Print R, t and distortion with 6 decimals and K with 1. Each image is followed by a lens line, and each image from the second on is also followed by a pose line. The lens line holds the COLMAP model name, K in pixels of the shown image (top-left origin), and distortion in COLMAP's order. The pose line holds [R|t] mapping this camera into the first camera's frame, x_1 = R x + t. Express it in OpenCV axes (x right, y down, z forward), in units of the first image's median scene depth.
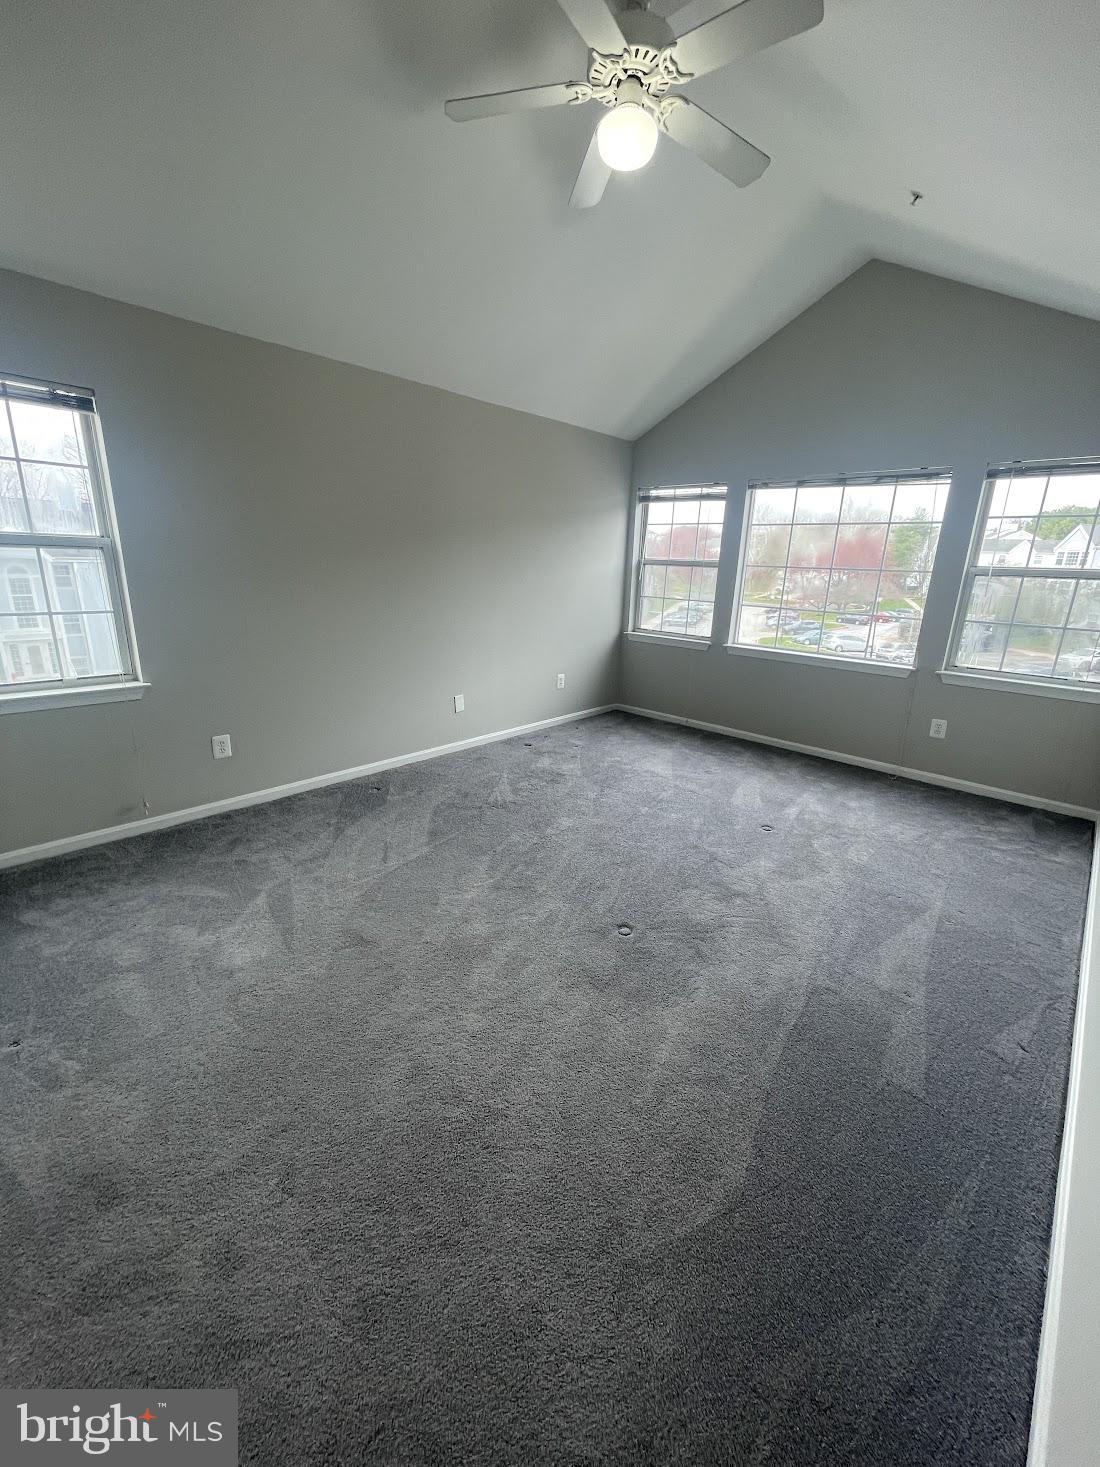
lens RADIAL K [[592.2, 0, 550.0], [0, 592.2, 733.5], [0, 0, 1]] dist [-0.008330, 0.000225]
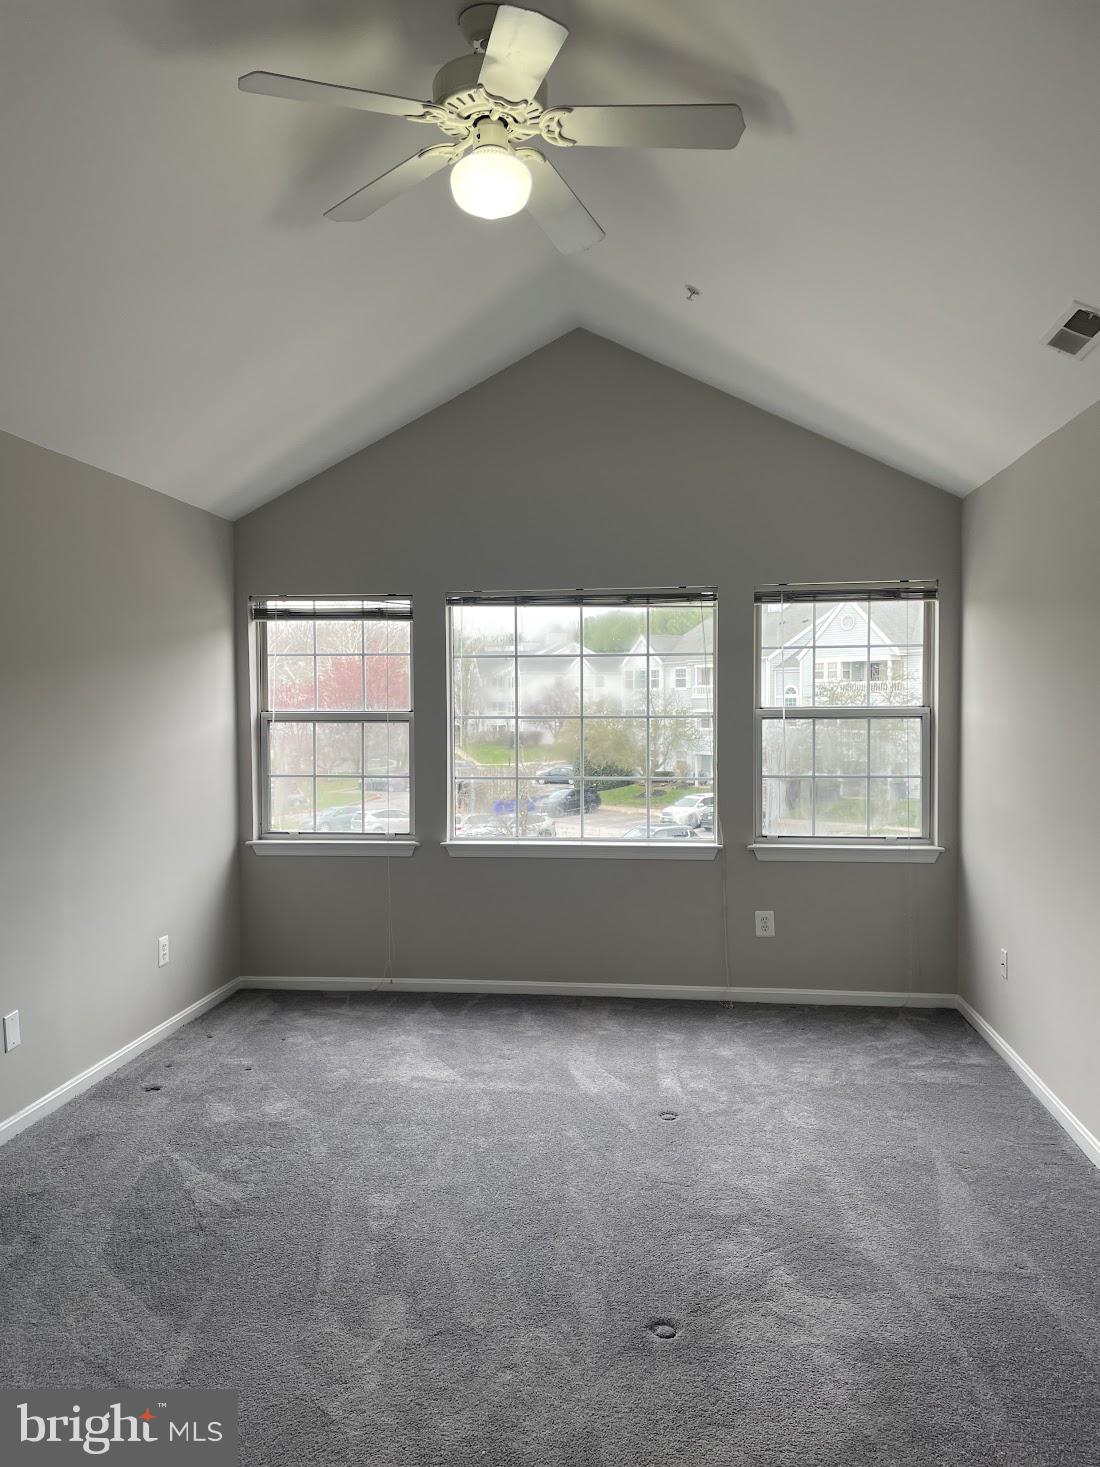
lens RADIAL K [[1098.6, 0, 550.0], [0, 1098.6, 733.5], [0, 0, 1]] dist [0.094027, -0.135165]
pose [[0.809376, -0.051061, 0.585067, -0.316779], [0.194769, 0.963171, -0.185382, -0.030872], [-0.554054, 0.263996, 0.789513, 0.012640]]
